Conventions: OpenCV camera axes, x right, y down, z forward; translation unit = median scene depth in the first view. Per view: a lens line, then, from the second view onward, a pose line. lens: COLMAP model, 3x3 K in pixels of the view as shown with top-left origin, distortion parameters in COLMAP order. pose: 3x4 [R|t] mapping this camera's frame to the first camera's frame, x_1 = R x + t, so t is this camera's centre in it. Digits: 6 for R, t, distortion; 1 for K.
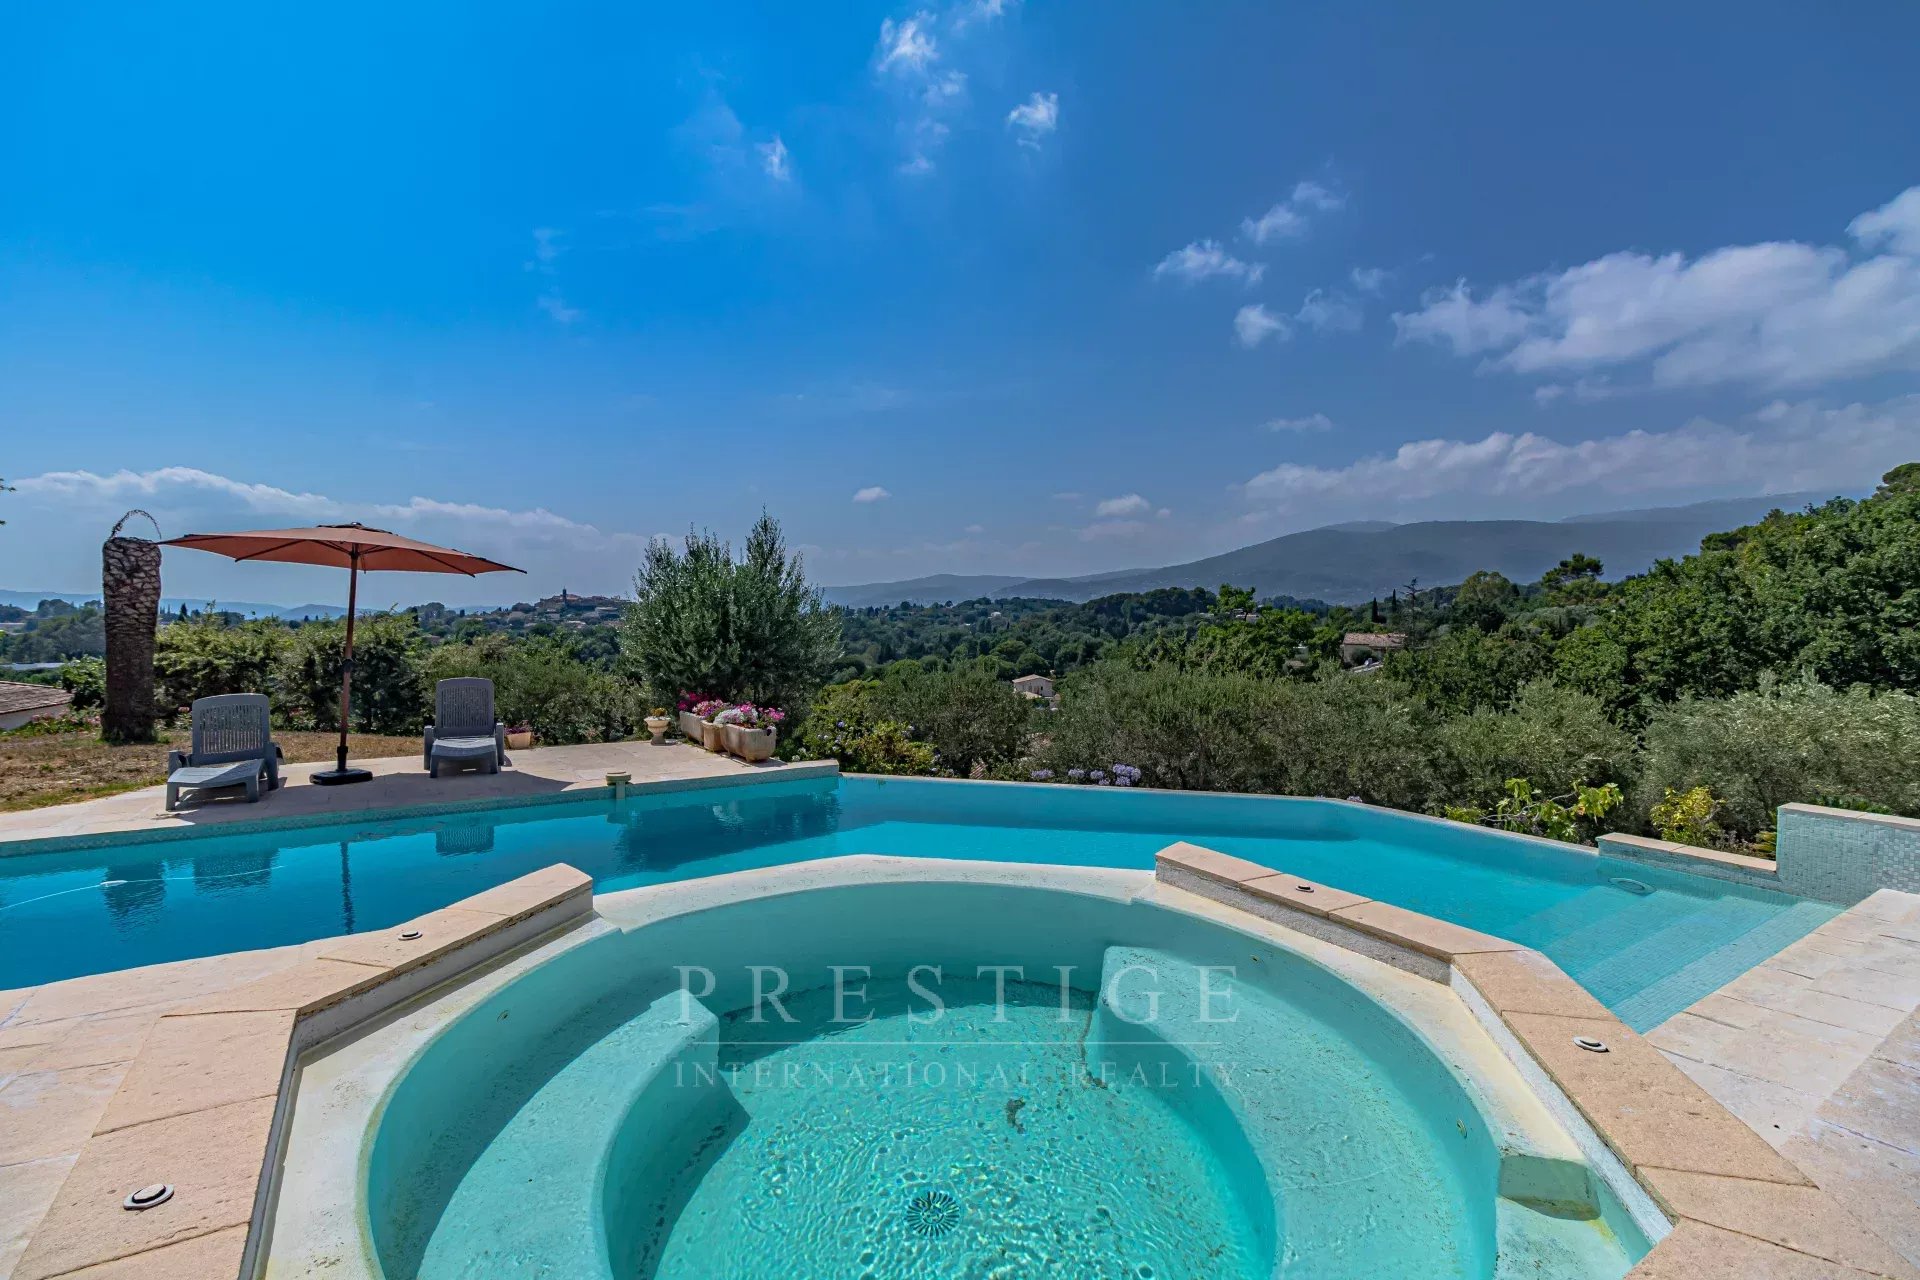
lens RADIAL K [[893.2, 0, 953.3], [0, 893.2, 641.8], [0, 0, 1]] dist [0.000479, 0.000145]
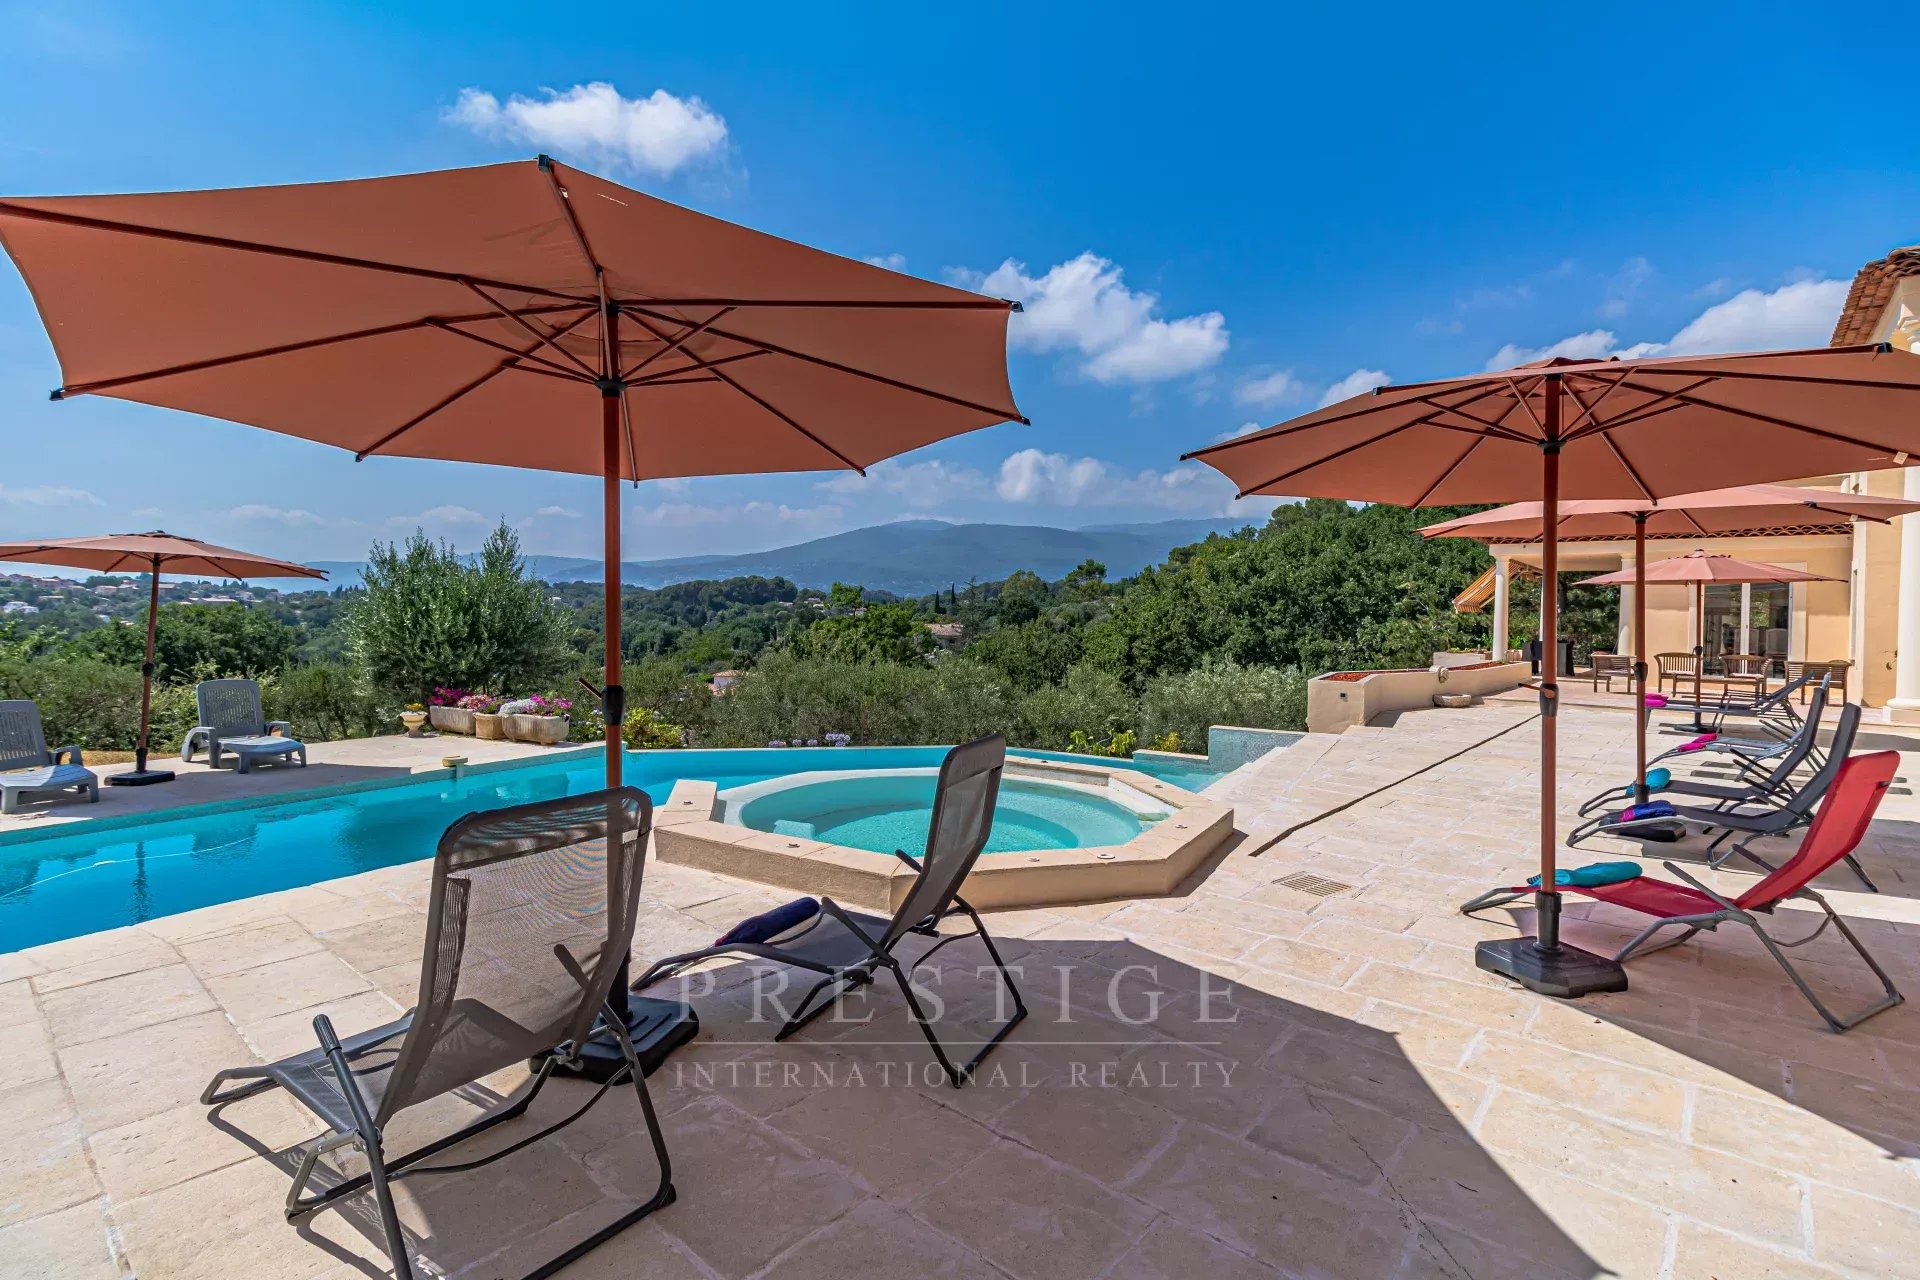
lens RADIAL K [[921.6, 0, 960.0], [0, 921.6, 640.0], [0, 0, 1]] dist [0.000420, 0.000075]
pose [[0.889202, -0.003995, 0.457497, -0.109079], [-0.001302, 0.999936, 0.011261, -0.006816], [-0.457513, -0.010609, 0.889140, -0.121985]]
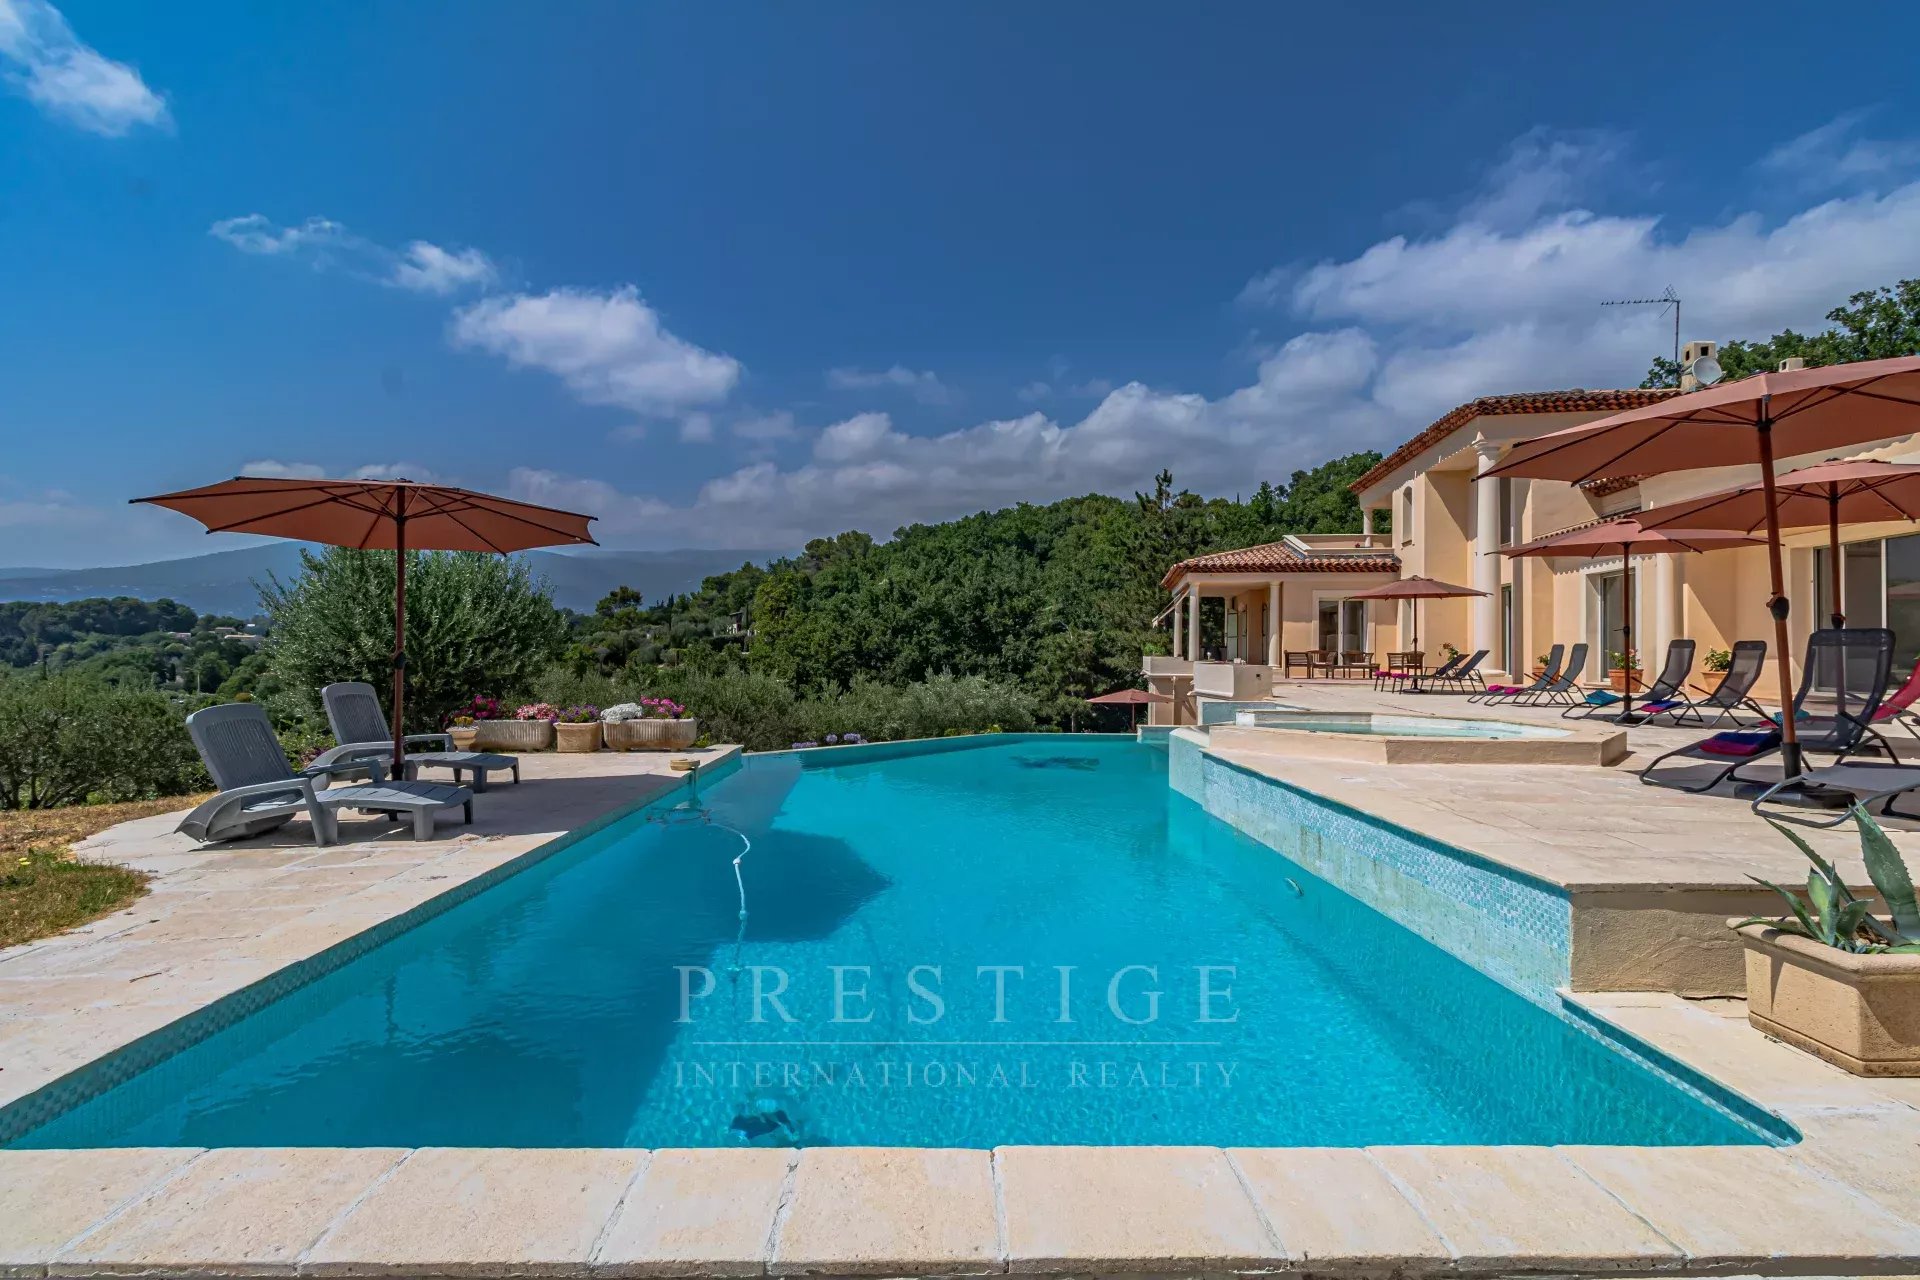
lens RADIAL K [[921.6, 0, 960.0], [0, 921.6, 640.0], [0, 0, 1]] dist [0.000420, 0.000075]
pose [[0.511253, 0.008802, 0.859385, -0.328699], [0.016337, 0.999667, -0.019957, 0.008919], [-0.859275, 0.024243, 0.510940, 0.036659]]
